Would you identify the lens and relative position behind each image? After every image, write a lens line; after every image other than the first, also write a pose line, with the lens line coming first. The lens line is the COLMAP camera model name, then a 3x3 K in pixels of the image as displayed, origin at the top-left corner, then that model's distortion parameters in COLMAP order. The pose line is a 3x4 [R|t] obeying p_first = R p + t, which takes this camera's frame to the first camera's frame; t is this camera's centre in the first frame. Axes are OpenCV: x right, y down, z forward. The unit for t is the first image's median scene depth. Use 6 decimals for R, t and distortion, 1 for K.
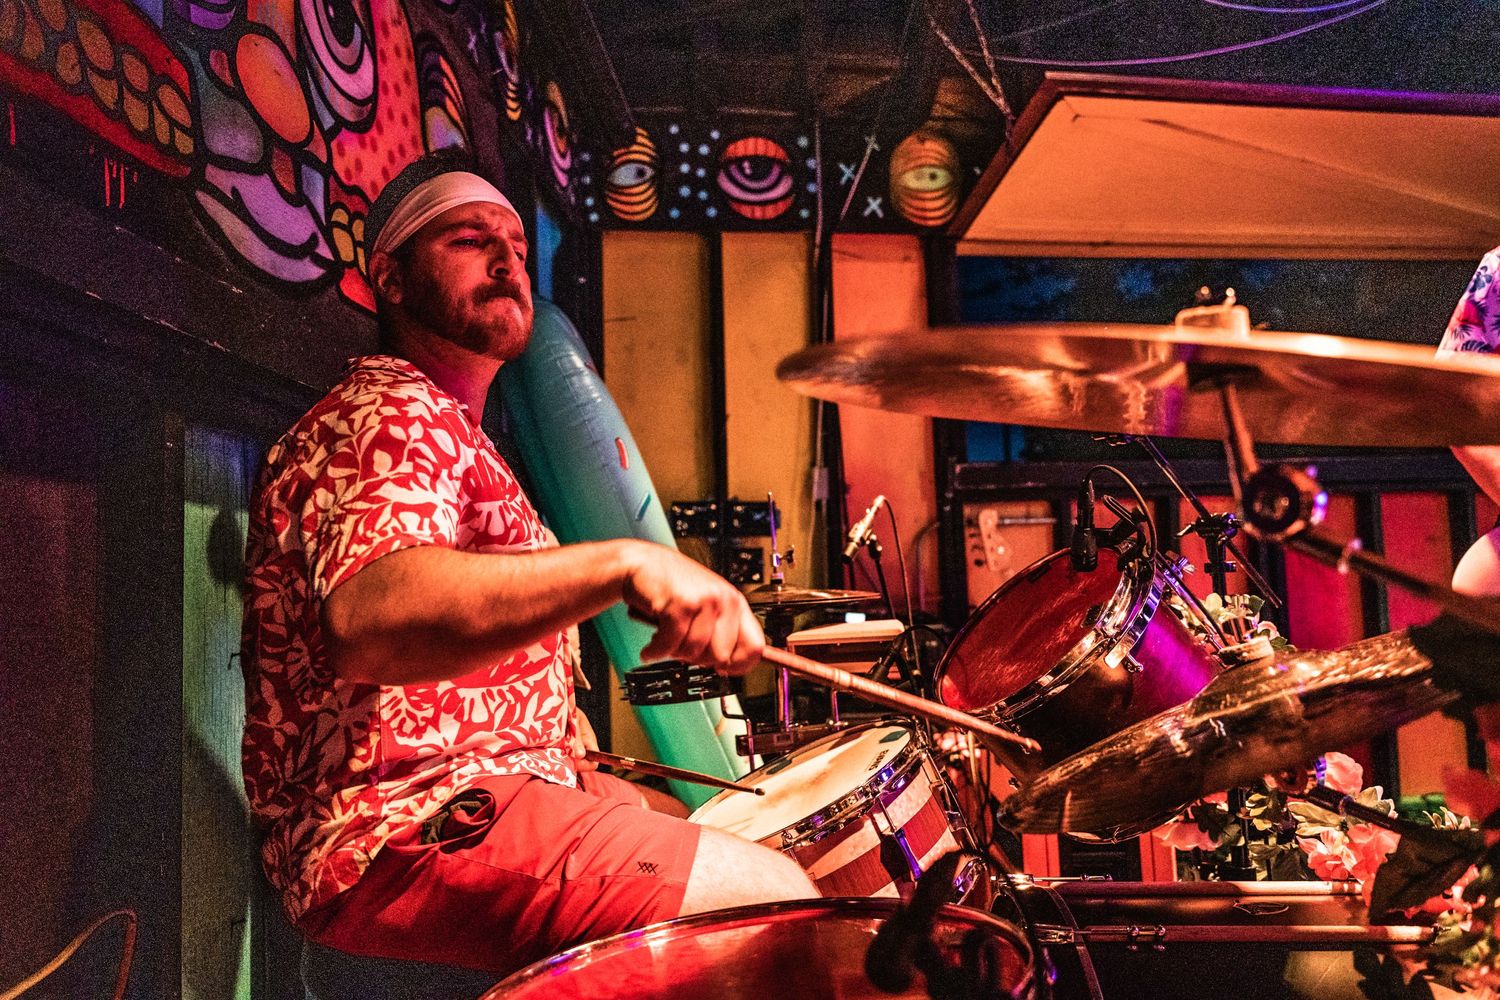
lens RADIAL K [[989.4, 0, 750.0], [0, 989.4, 500.0], [0, 0, 1]] dist [-0.004274, -0.002640]
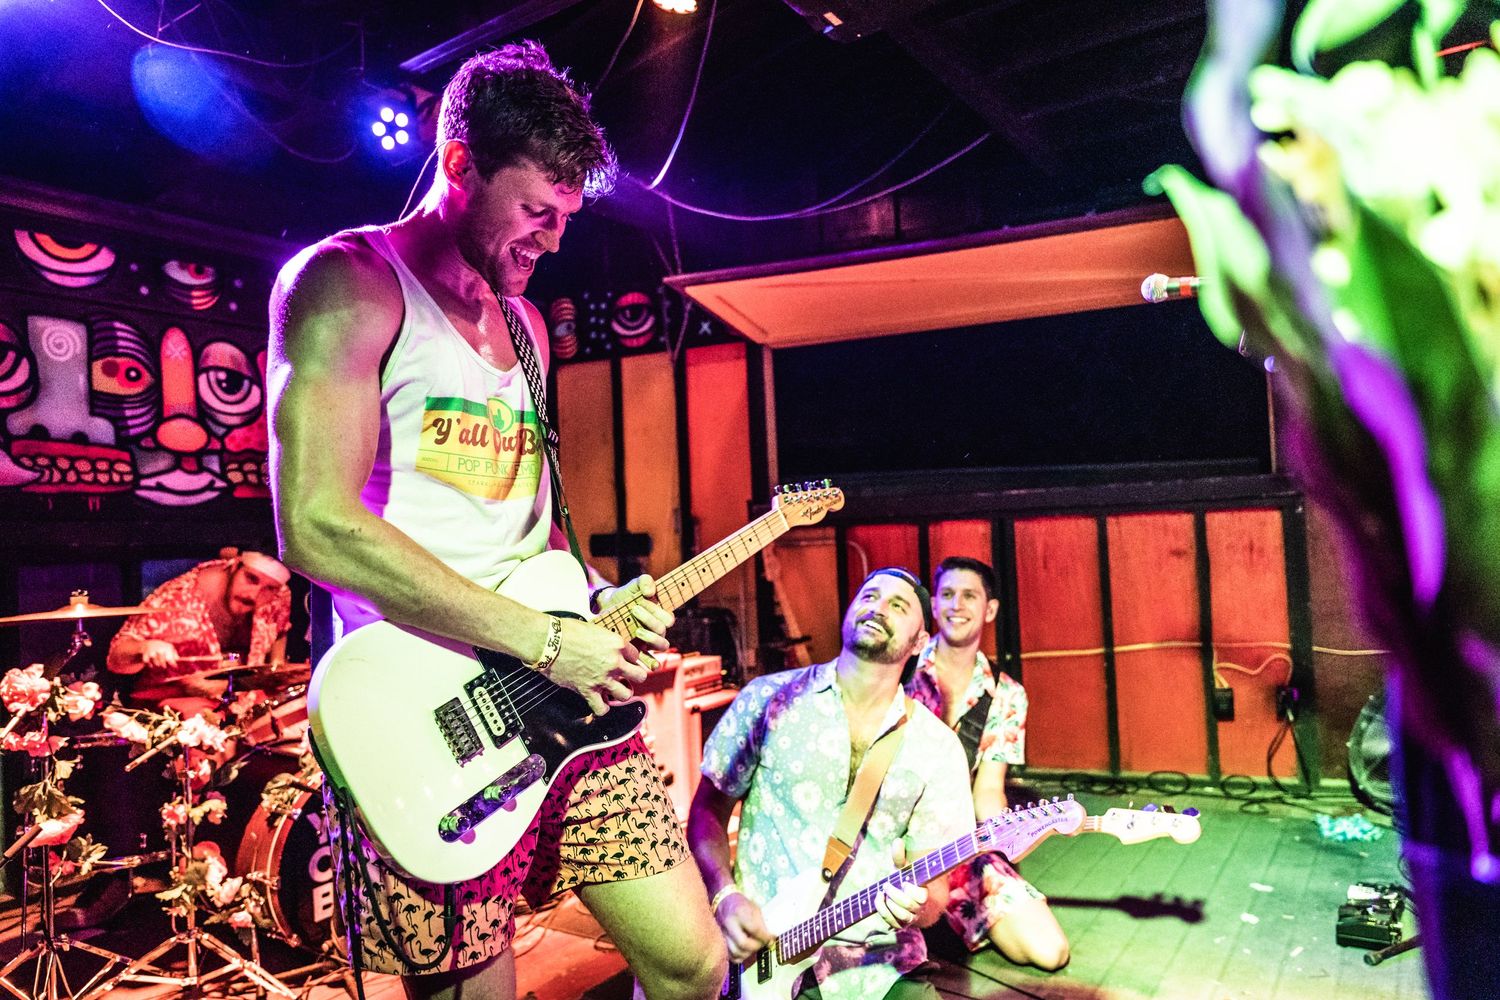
lens RADIAL K [[989.4, 0, 750.0], [0, 989.4, 500.0], [0, 0, 1]] dist [-0.004274, -0.002640]
pose [[0.859872, -0.024684, -0.509912, 0.934731], [0.058647, 0.996994, 0.050634, -0.116531], [0.507129, -0.073444, 0.858735, -0.235204]]
